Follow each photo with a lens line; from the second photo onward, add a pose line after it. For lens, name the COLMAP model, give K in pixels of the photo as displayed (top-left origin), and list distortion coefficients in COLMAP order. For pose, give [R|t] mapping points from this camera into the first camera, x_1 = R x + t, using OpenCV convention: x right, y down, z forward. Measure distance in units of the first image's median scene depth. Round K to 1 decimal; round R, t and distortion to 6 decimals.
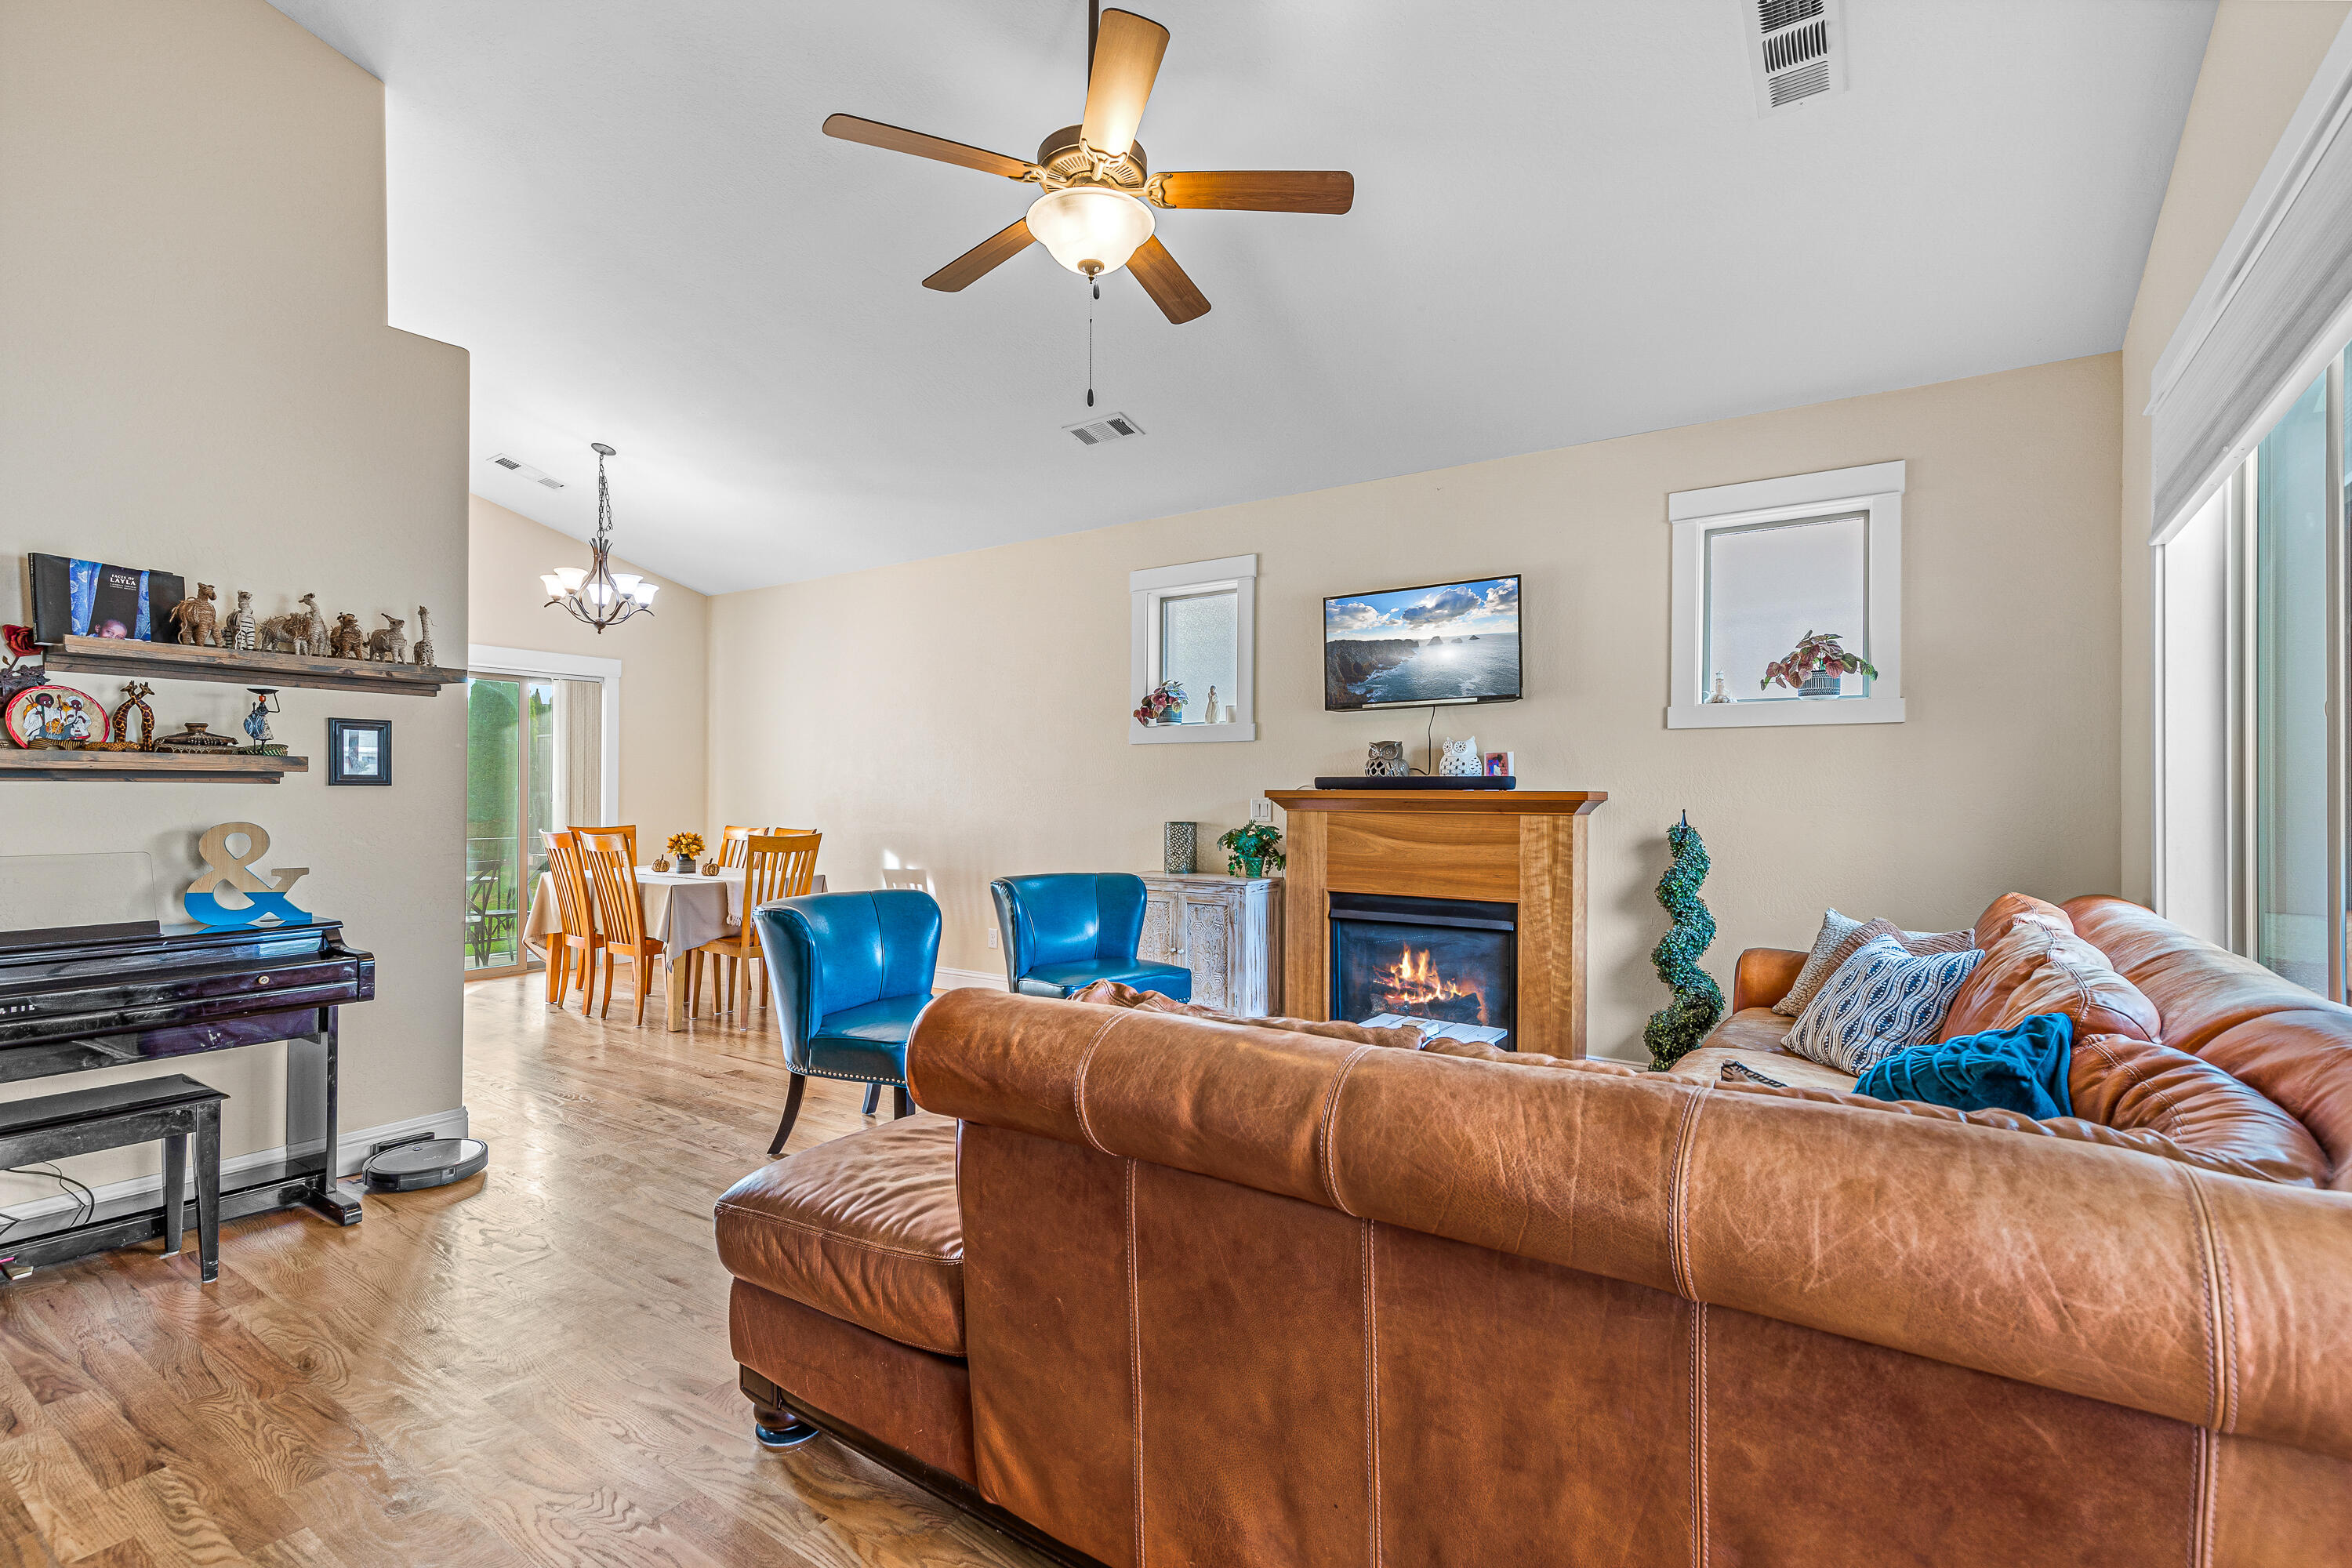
lens RADIAL K [[1073.4, 0, 1176.0], [0, 1073.4, 784.0], [0, 0, 1]] dist [0.001639, 0.000027]
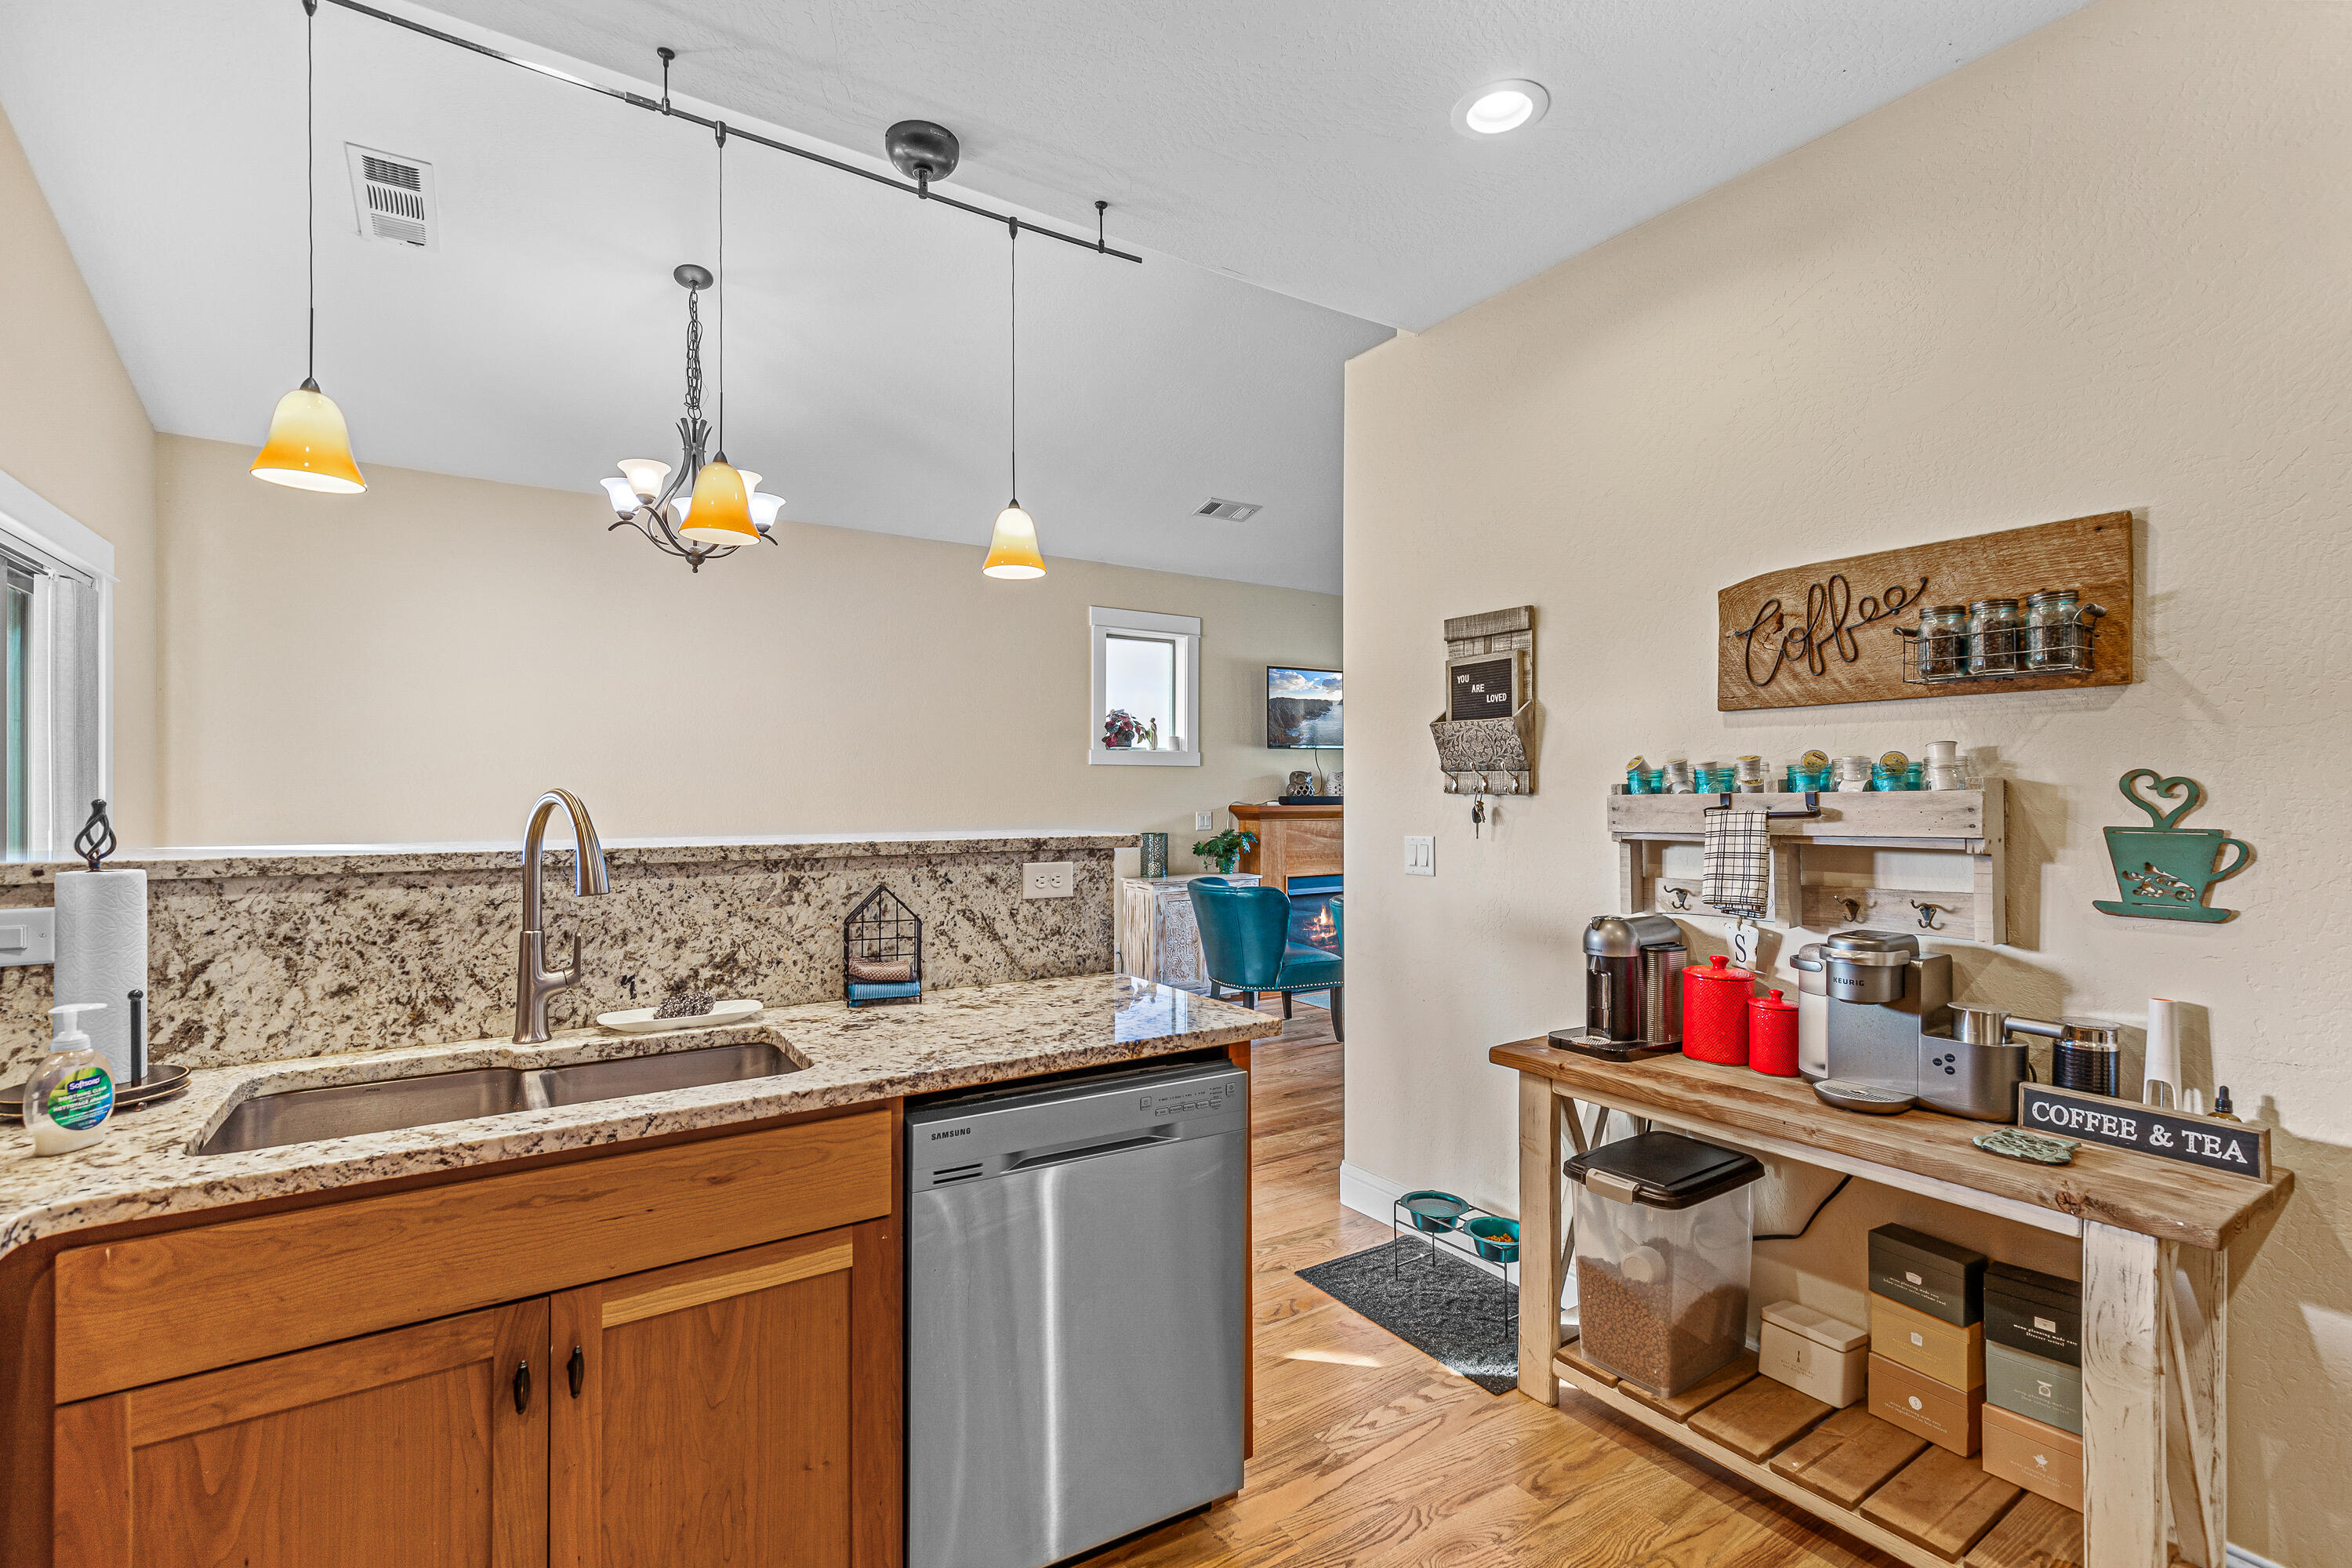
lens RADIAL K [[1073.4, 0, 1176.0], [0, 1073.4, 784.0], [0, 0, 1]] dist [0.001639, 0.000027]
pose [[0.368322, 0.001377, 0.929697, -1.143674], [0.002965, 0.999992, -0.002656, -0.016983], [-0.929693, 0.003735, 0.368315, 0.582106]]
